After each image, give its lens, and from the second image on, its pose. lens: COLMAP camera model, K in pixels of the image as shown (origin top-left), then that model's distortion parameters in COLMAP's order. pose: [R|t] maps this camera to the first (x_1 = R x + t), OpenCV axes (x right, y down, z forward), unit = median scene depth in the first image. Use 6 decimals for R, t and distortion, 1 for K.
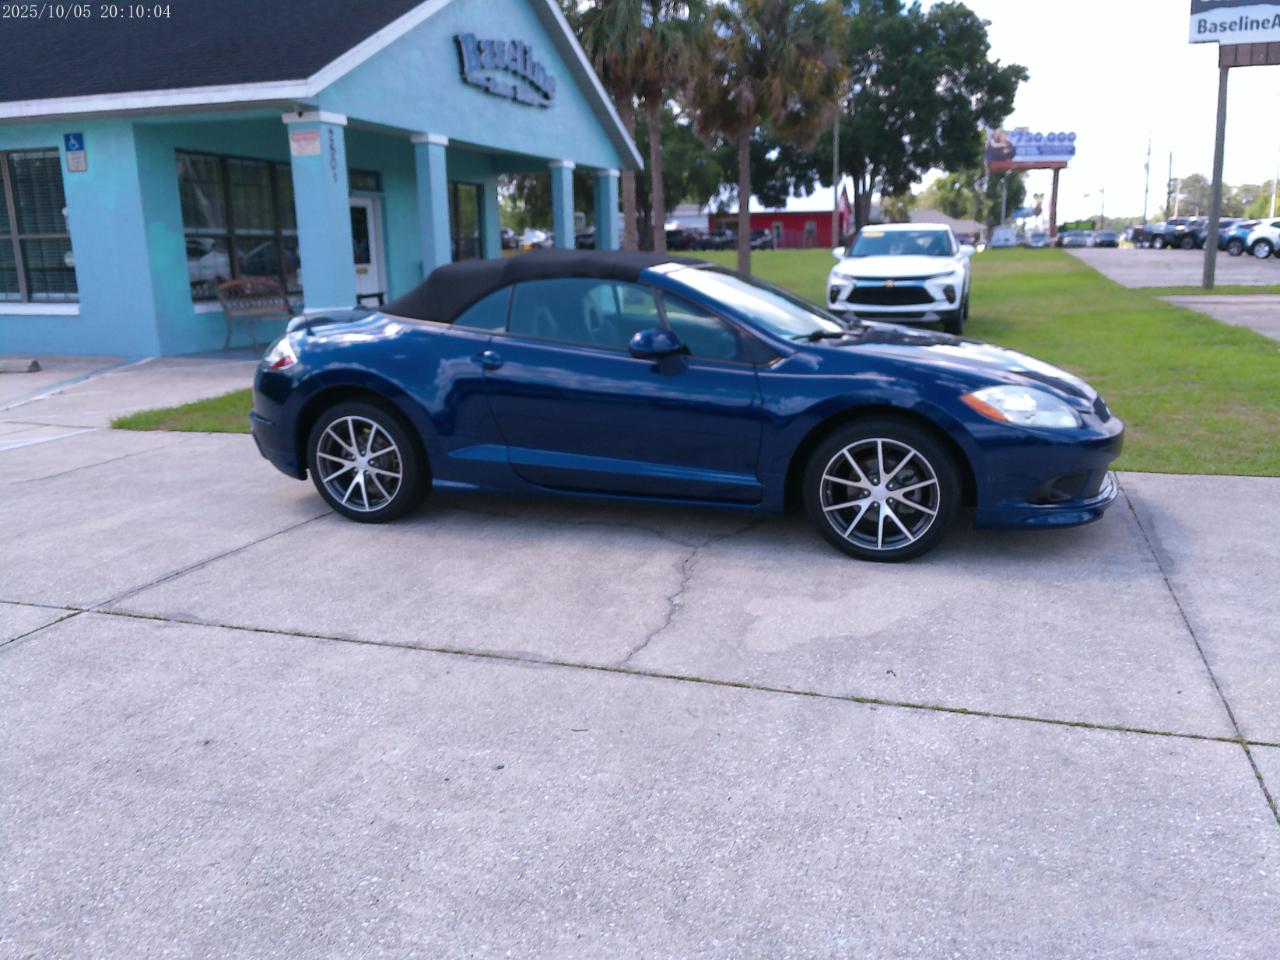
lens RADIAL K [[1041.2, 0, 635.9], [0, 1041.2, 425.6], [0, 0, 1]] dist [0.023527, -0.030374]
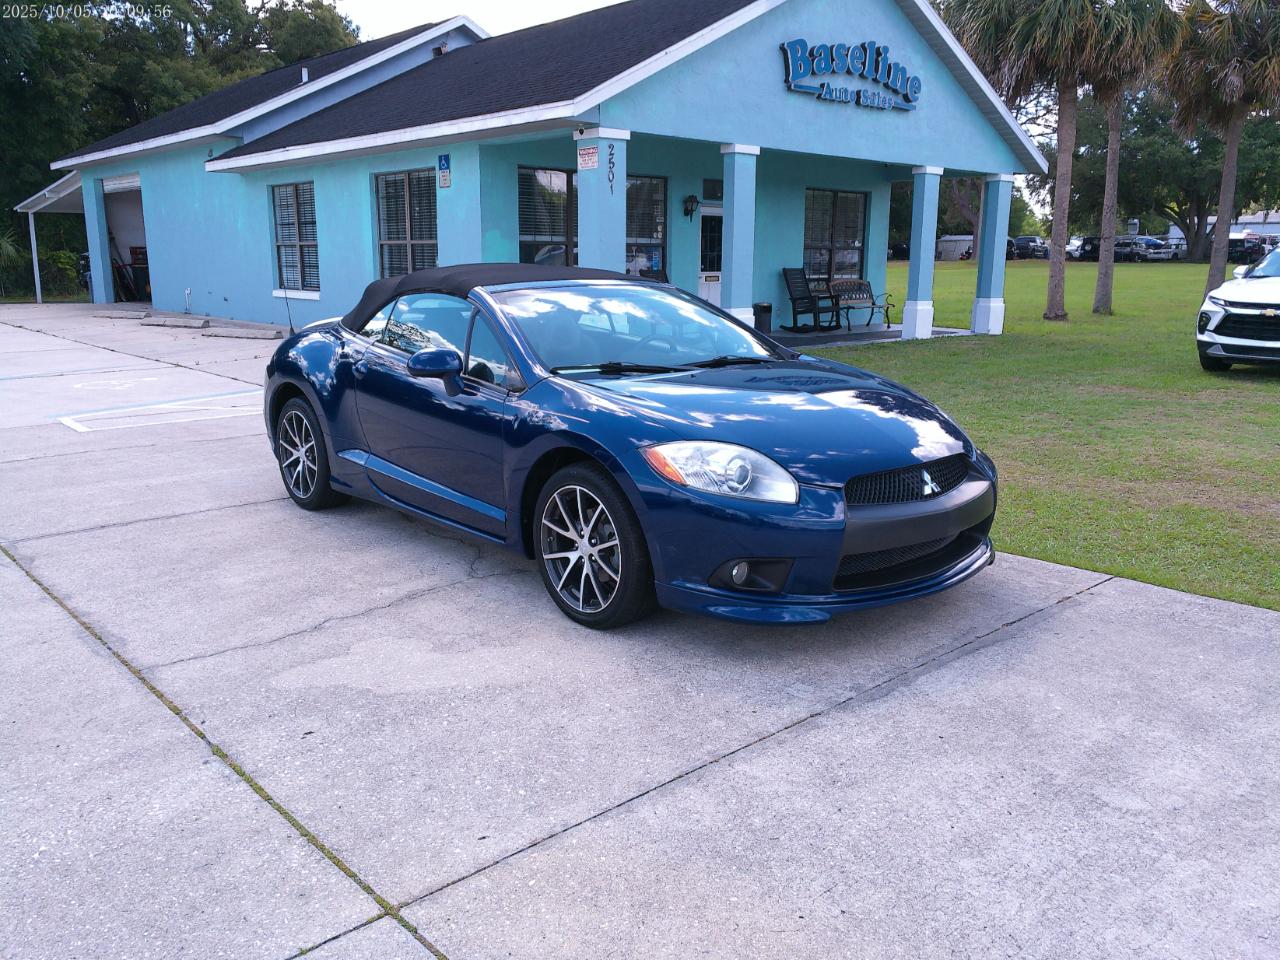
lens RADIAL K [[1041.2, 0, 648.9], [0, 1041.2, 419.5], [0, 0, 1]] dist [0.023527, -0.030374]
pose [[0.872383, 0.092778, -0.479937, 0.701931], [-0.097574, 0.995115, 0.015007, -0.063452], [0.478985, 0.033738, 0.877175, 0.246939]]
